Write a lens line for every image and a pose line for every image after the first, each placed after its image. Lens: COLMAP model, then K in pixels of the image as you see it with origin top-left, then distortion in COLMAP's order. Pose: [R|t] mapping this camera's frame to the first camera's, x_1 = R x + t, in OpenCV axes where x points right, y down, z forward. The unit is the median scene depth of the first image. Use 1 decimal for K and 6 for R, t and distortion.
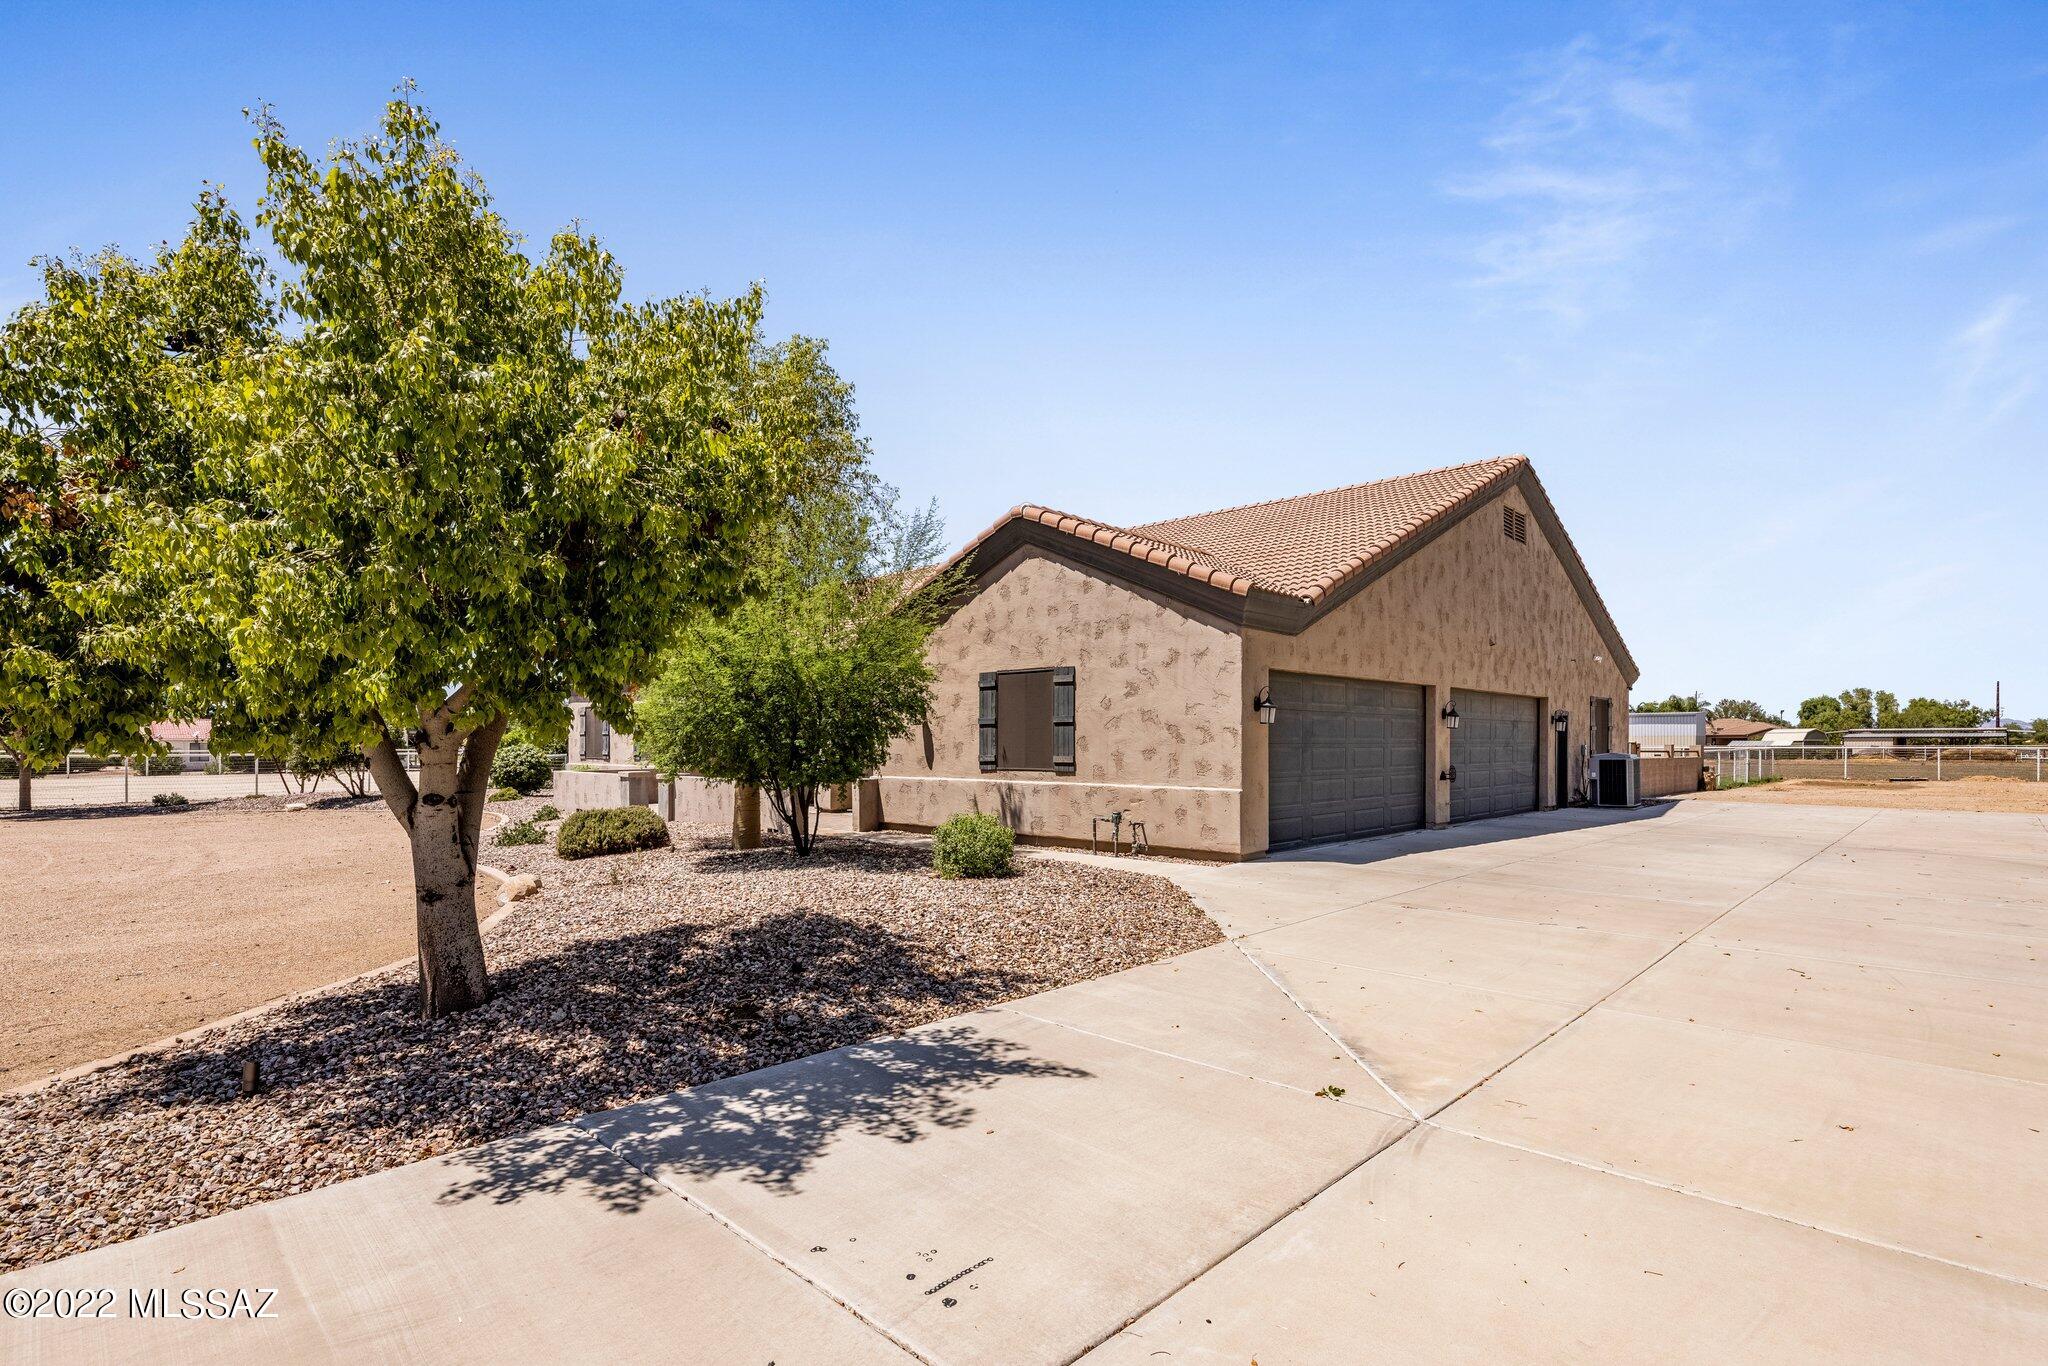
lens RADIAL K [[995.3, 0, 1024.2], [0, 995.3, 744.1], [0, 0, 1]] dist [-0.000212, -0.000057]
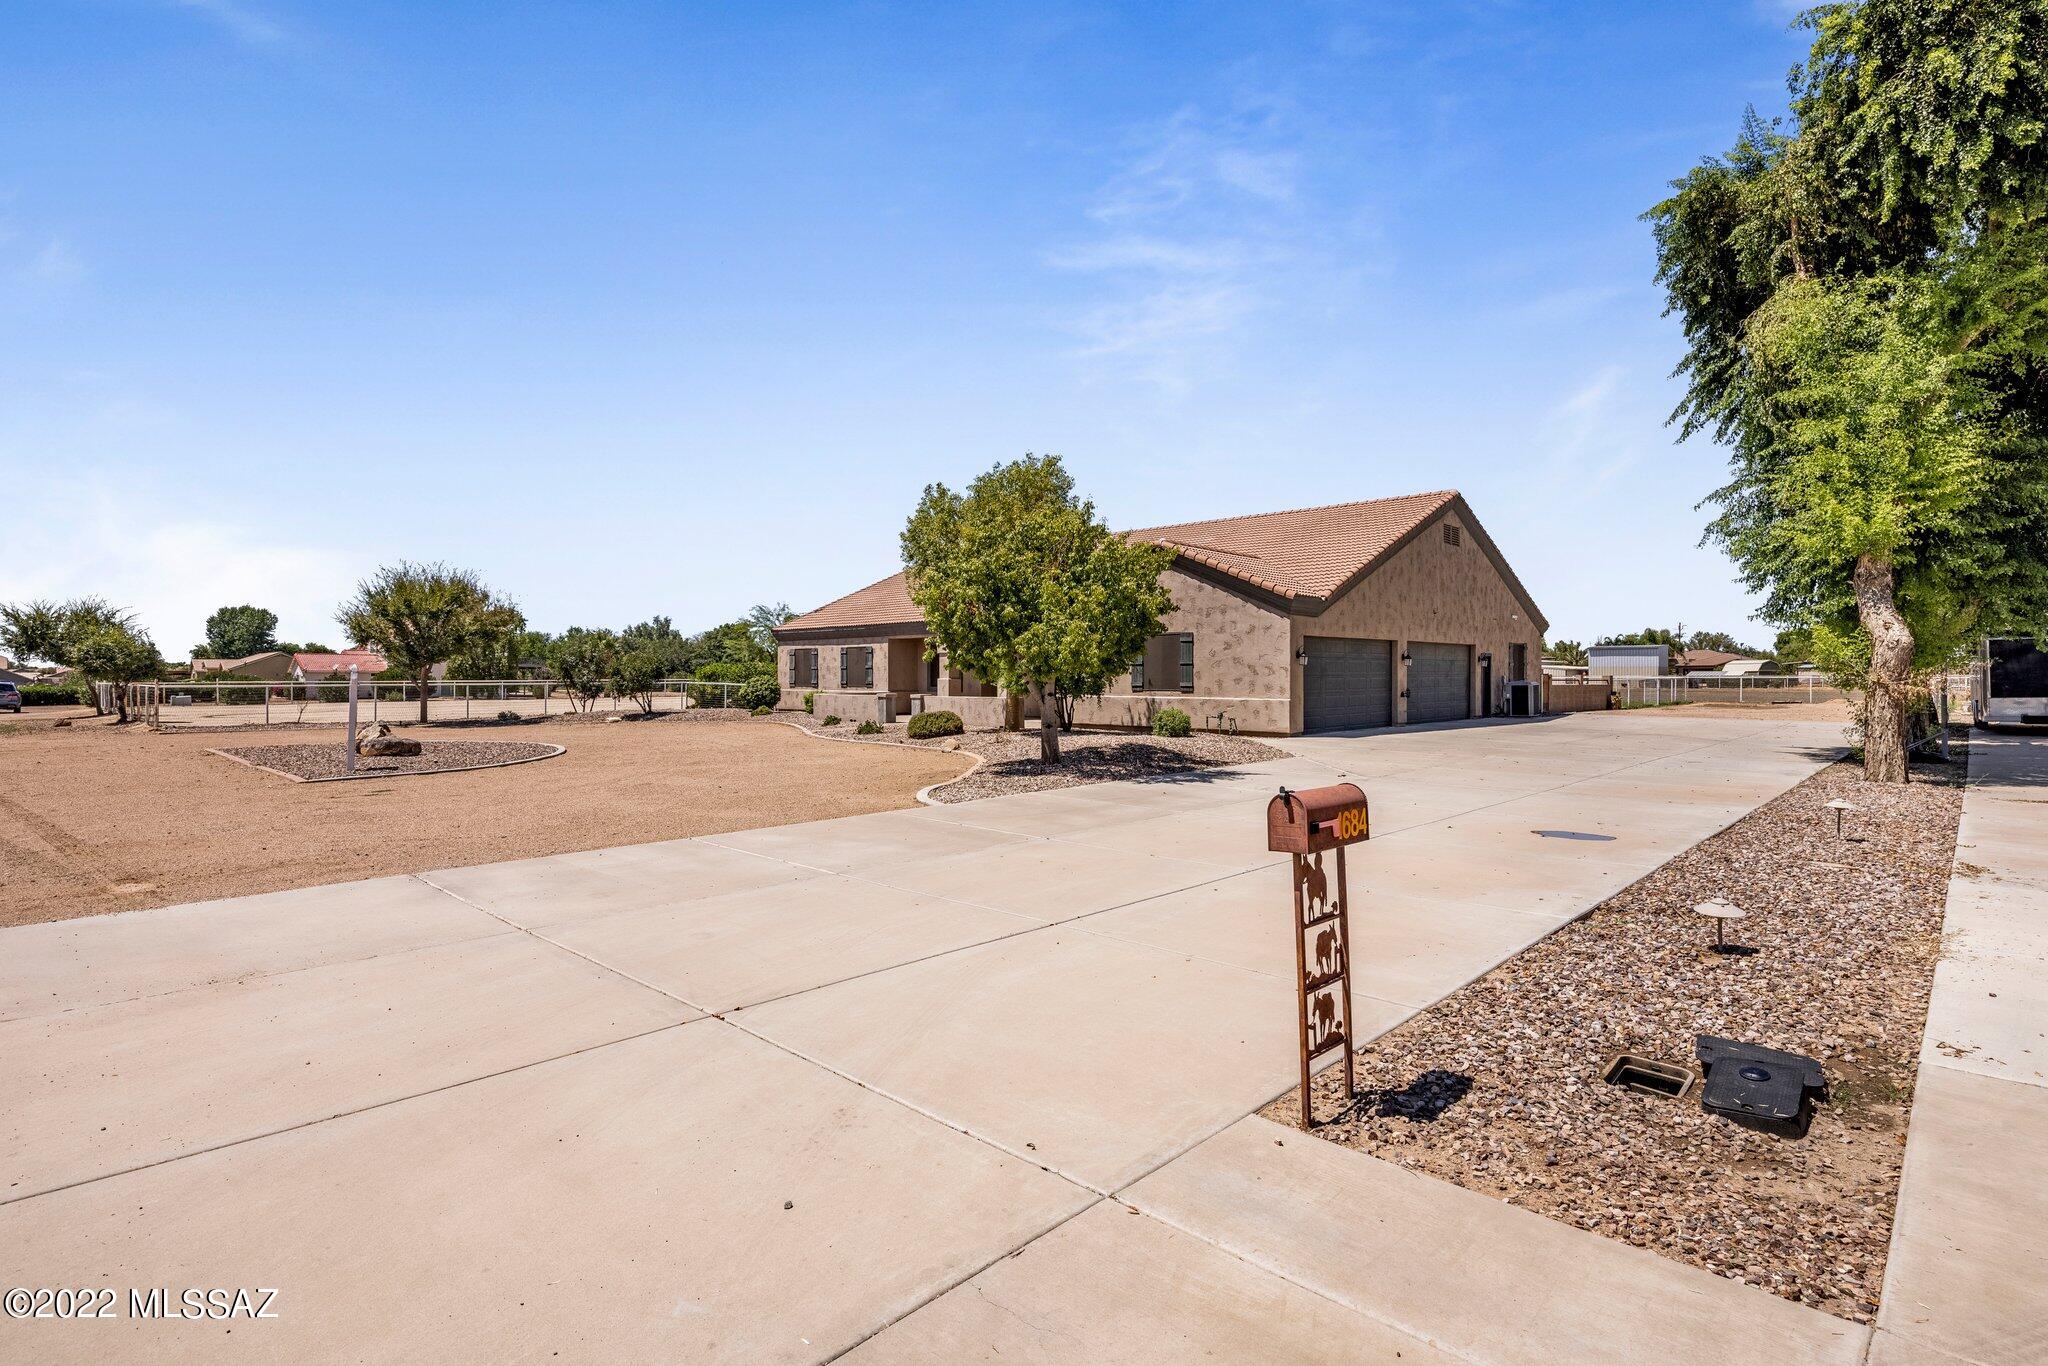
lens RADIAL K [[995.3, 0, 1024.0], [0, 995.3, 678.7], [0, 0, 1]] dist [-0.000212, -0.000057]
pose [[0.999993, -0.000976, 0.003733, -0.249215], [0.000961, 0.999991, 0.004109, -0.002203], [-0.003737, -0.004106, 0.999985, -0.757005]]
